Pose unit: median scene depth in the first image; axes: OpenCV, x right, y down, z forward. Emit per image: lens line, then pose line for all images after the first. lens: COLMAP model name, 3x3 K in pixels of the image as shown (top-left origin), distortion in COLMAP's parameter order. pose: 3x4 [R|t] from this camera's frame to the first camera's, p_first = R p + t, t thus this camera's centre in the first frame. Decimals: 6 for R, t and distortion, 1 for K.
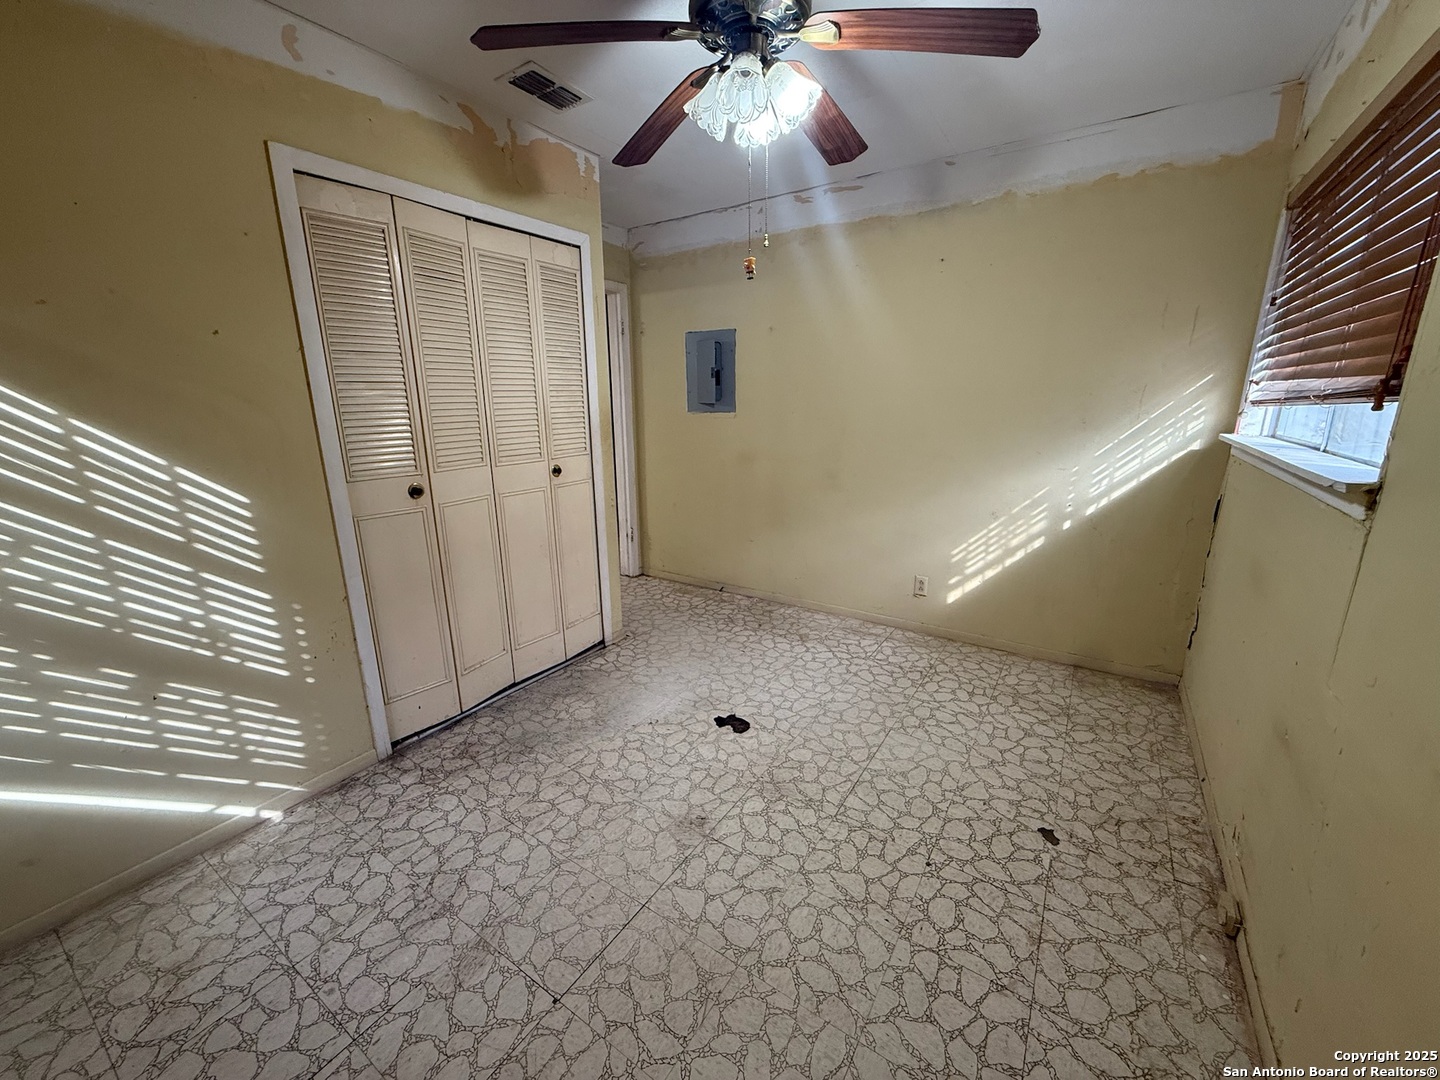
lens RADIAL K [[572.9, 0, 718.3], [0, 572.9, 542.4], [0, 0, 1]] dist [-0.000907, -0.000149]
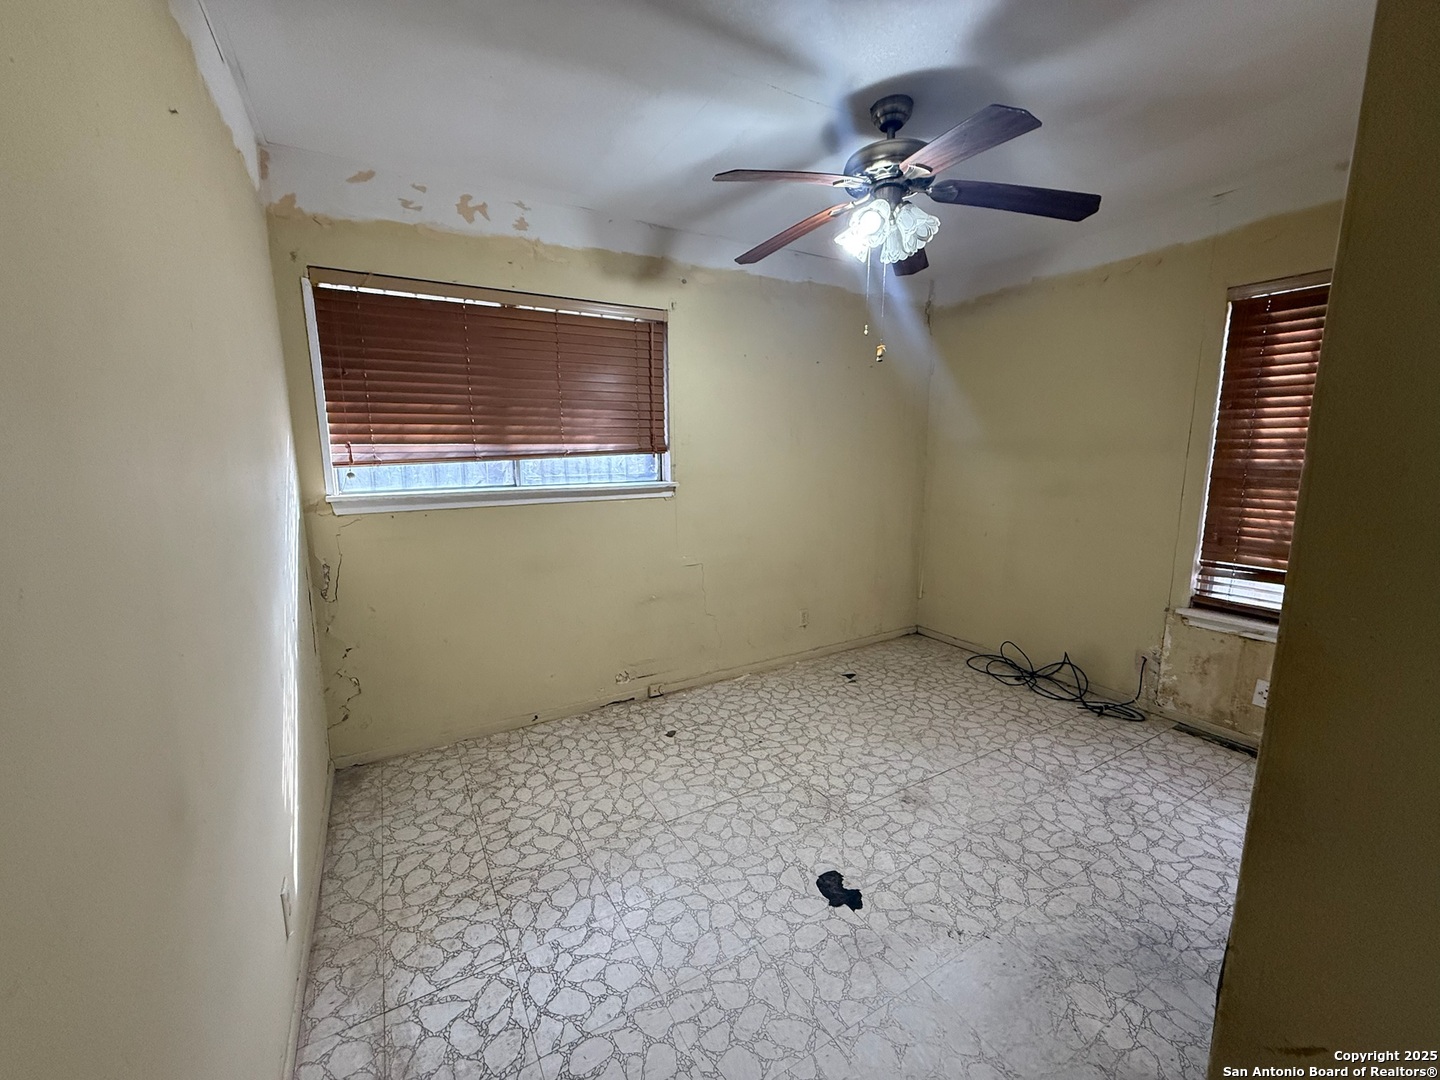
lens RADIAL K [[572.9, 0, 714.0], [0, 572.9, 538.8], [0, 0, 1]] dist [-0.000907, -0.000149]
pose [[-0.893566, -0.059039, 0.445033, -0.152051], [0.125005, 0.919389, 0.372959, -0.451902], [-0.431178, 0.388894, -0.814154, 1.718457]]
